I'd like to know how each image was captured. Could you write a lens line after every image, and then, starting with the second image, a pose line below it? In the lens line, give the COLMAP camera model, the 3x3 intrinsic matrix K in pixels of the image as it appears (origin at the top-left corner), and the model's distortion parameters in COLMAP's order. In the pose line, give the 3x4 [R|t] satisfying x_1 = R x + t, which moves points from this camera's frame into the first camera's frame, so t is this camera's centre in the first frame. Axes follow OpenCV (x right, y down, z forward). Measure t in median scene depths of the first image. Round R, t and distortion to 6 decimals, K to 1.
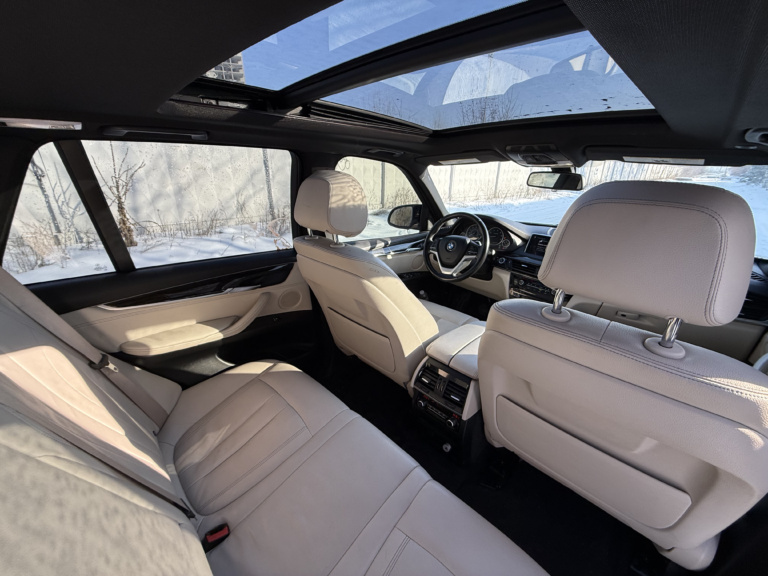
lens RADIAL K [[302.0, 0, 384.0], [0, 302.0, 288.0], [0, 0, 1]] dist [0.000111, 0.000122]
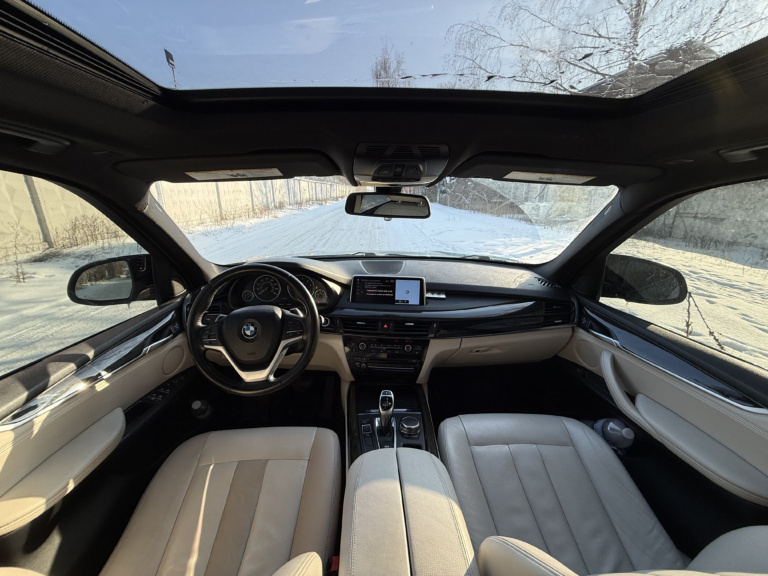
lens RADIAL K [[302.0, 0, 384.0], [0, 302.0, 288.0], [0, 0, 1]] dist [0.000111, 0.000122]
pose [[0.673868, -0.228846, 0.702518, 0.018970], [0.270851, 0.961145, 0.053290, -0.151698], [-0.687417, 0.154368, 0.709668, 0.385505]]
